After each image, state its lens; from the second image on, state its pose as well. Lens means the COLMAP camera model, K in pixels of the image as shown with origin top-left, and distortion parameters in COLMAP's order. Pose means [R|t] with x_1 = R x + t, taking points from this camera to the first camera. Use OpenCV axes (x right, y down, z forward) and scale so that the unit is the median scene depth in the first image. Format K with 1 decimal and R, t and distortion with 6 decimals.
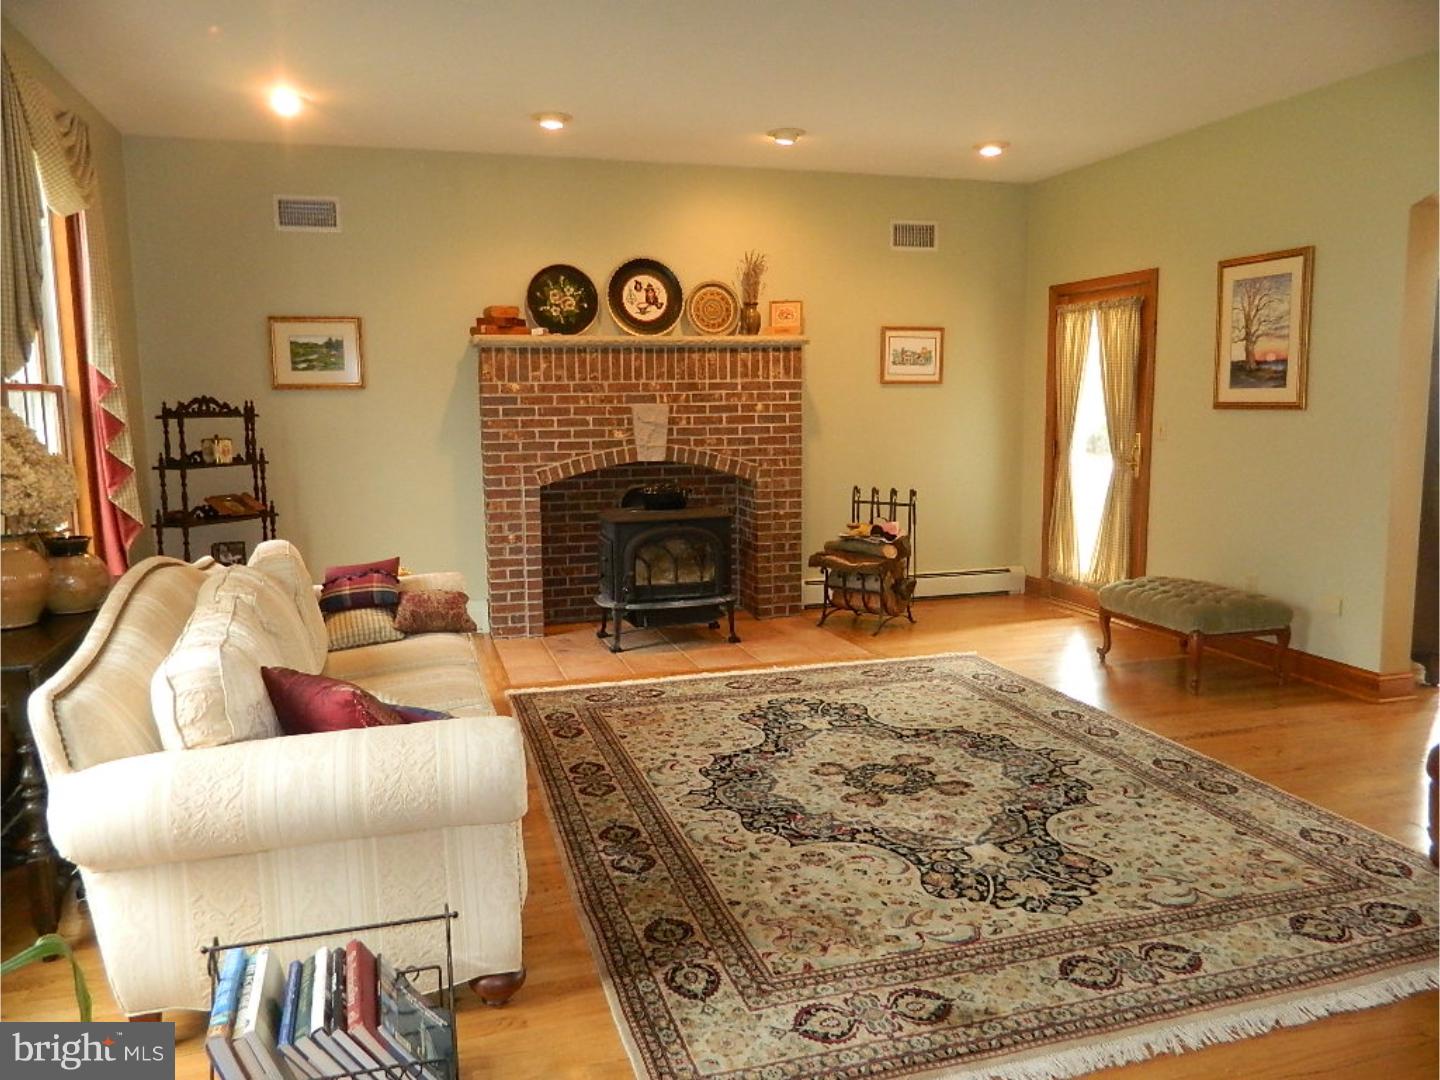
lens RADIAL K [[1061.0, 0, 720.6], [0, 1061.0, 535.4], [0, 0, 1]] dist [0.009965, -0.009592]
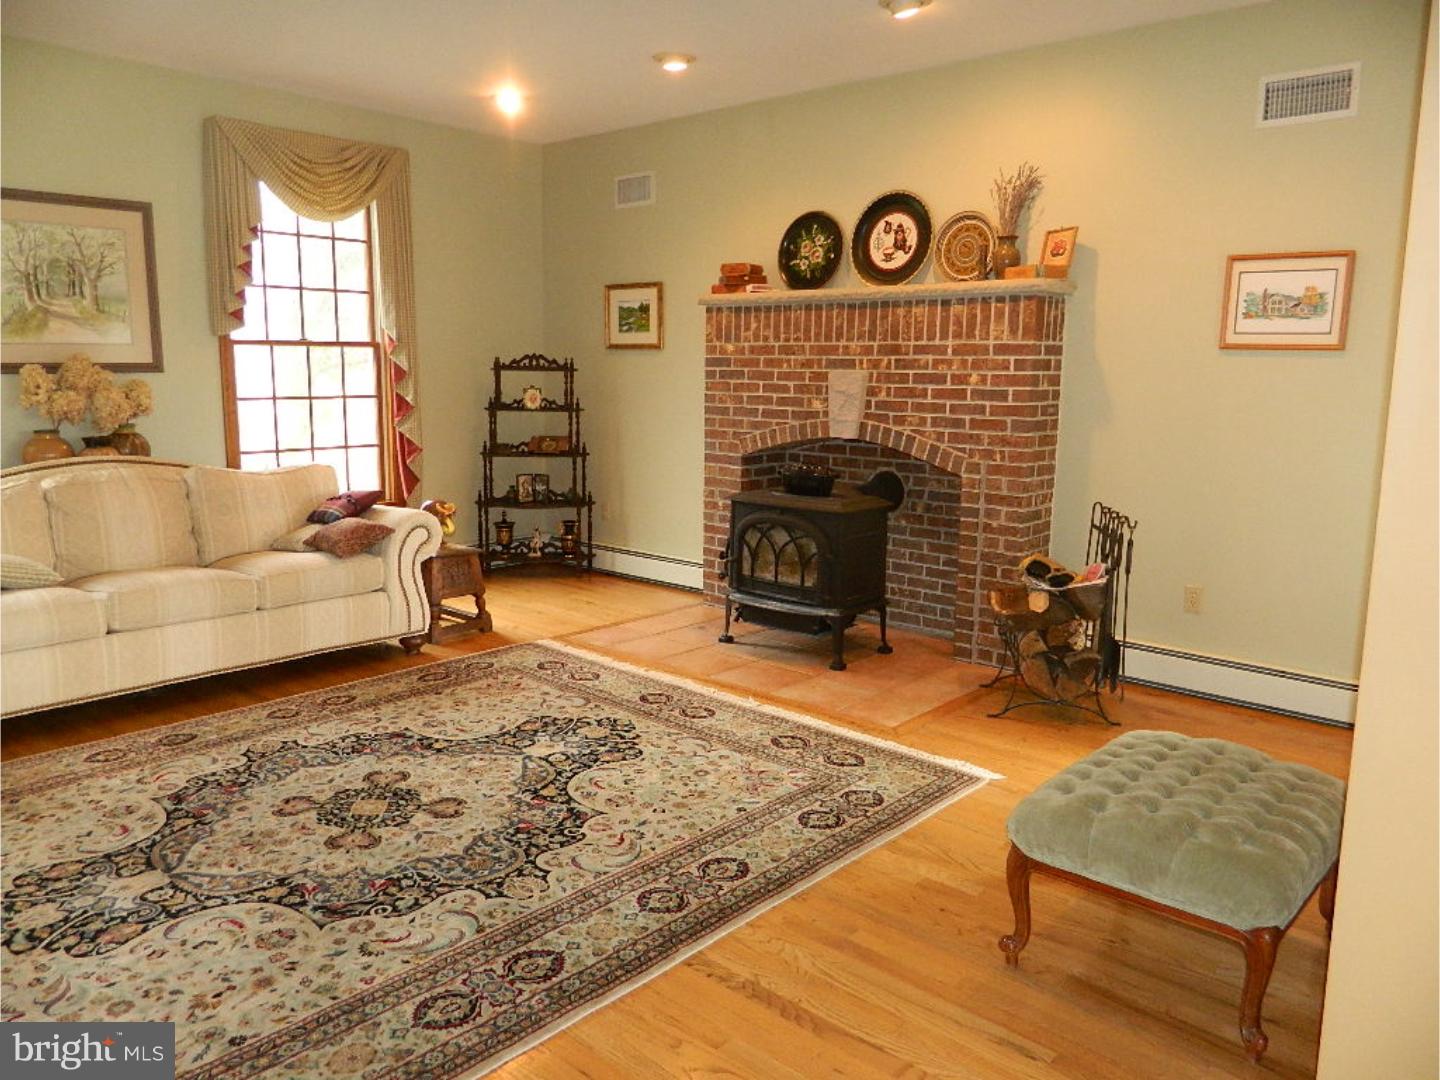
lens RADIAL K [[1061.0, 0, 720.6], [0, 1061.0, 539.2], [0, 0, 1]] dist [0.009965, -0.009592]
pose [[0.512643, 0.159340, -0.843687, 0.619845], [-0.129548, 0.985734, 0.107451, -0.070035], [0.848773, 0.054214, 0.525971, 0.486322]]
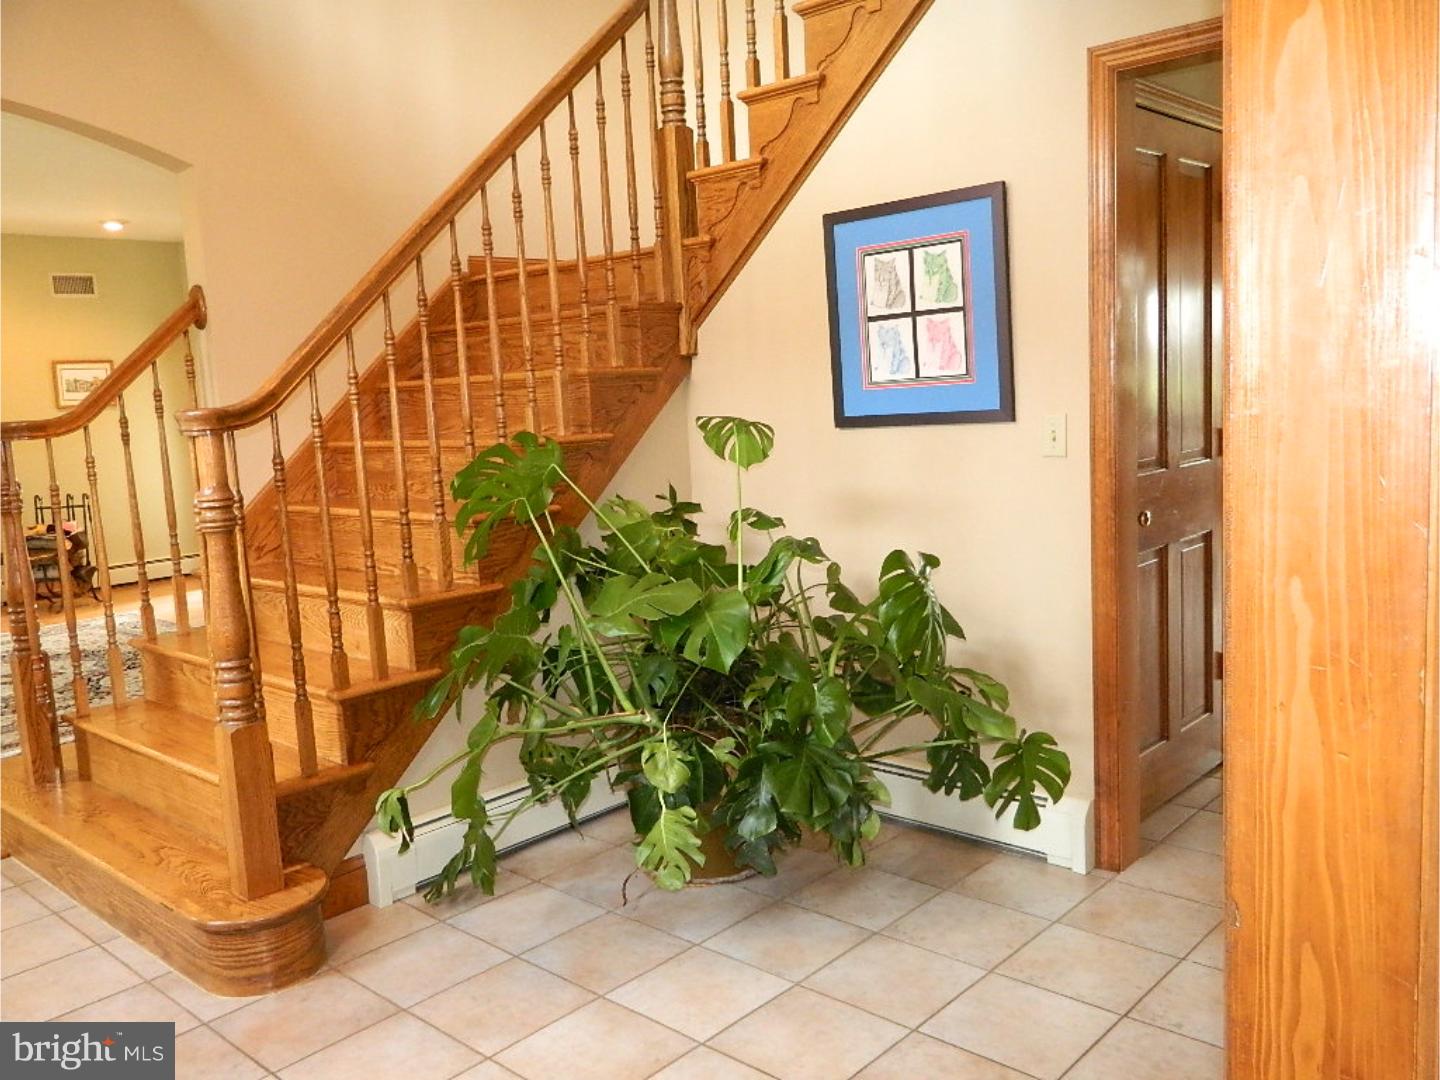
lens RADIAL K [[1180.0, 0, 720.4], [0, 1180.0, 540.2], [0, 0, 1]] dist [0.005749, 0.002980]
pose [[0.863671, -0.096762, 0.494682, 0.139779], [0.106492, 0.994277, 0.008560, 0.080665], [-0.492679, 0.045287, 0.869032, -0.574576]]
